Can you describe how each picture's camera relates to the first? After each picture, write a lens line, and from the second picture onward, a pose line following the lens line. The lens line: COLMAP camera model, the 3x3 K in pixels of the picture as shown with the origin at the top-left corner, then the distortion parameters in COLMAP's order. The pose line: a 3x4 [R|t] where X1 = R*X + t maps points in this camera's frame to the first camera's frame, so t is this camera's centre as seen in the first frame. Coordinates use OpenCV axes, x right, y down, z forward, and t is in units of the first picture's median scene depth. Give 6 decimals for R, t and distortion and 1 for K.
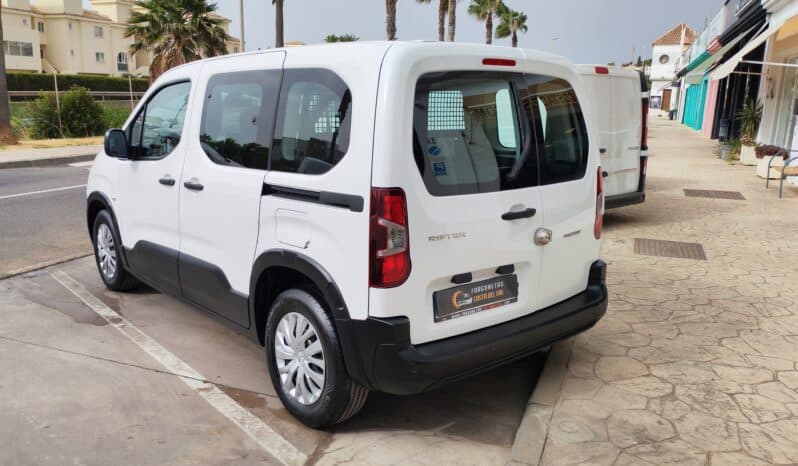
lens RADIAL K [[627.8, 0, 399.0], [0, 627.8, 233.0], [0, 0, 1]] dist [0.092047, -0.135153]
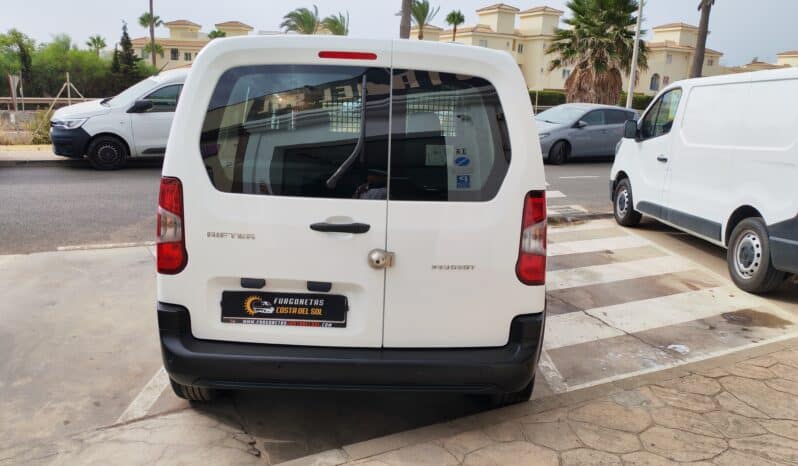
lens RADIAL K [[627.8, 0, 399.0], [0, 627.8, 233.0], [0, 0, 1]] dist [0.092047, -0.135153]
pose [[0.764513, 0.142258, -0.628715, 0.760242], [-0.156523, 0.987122, 0.033023, -0.060599], [0.625316, 0.073161, 0.776934, 0.352478]]
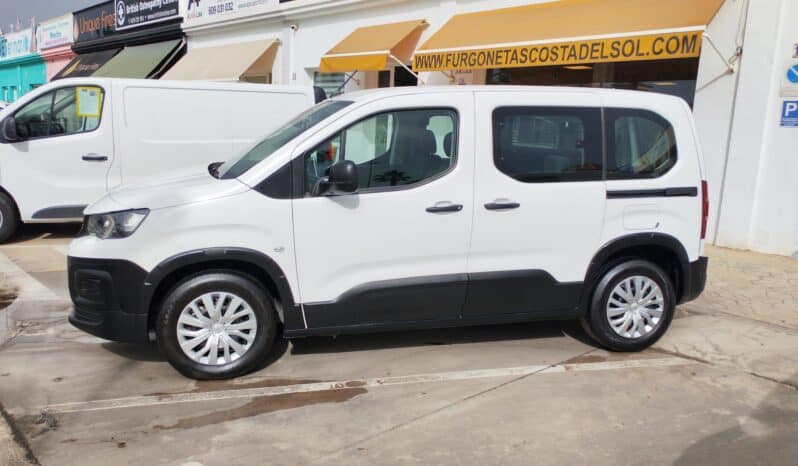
lens RADIAL K [[614.6, 0, 399.0], [0, 614.6, 233.0], [0, 0, 1]] dist [0.006660, -0.001059]
pose [[0.456250, -0.160915, 0.875181, -1.564369], [0.157877, 0.982549, 0.098352, -0.186500], [-0.875735, 0.093298, 0.473692, 0.768679]]
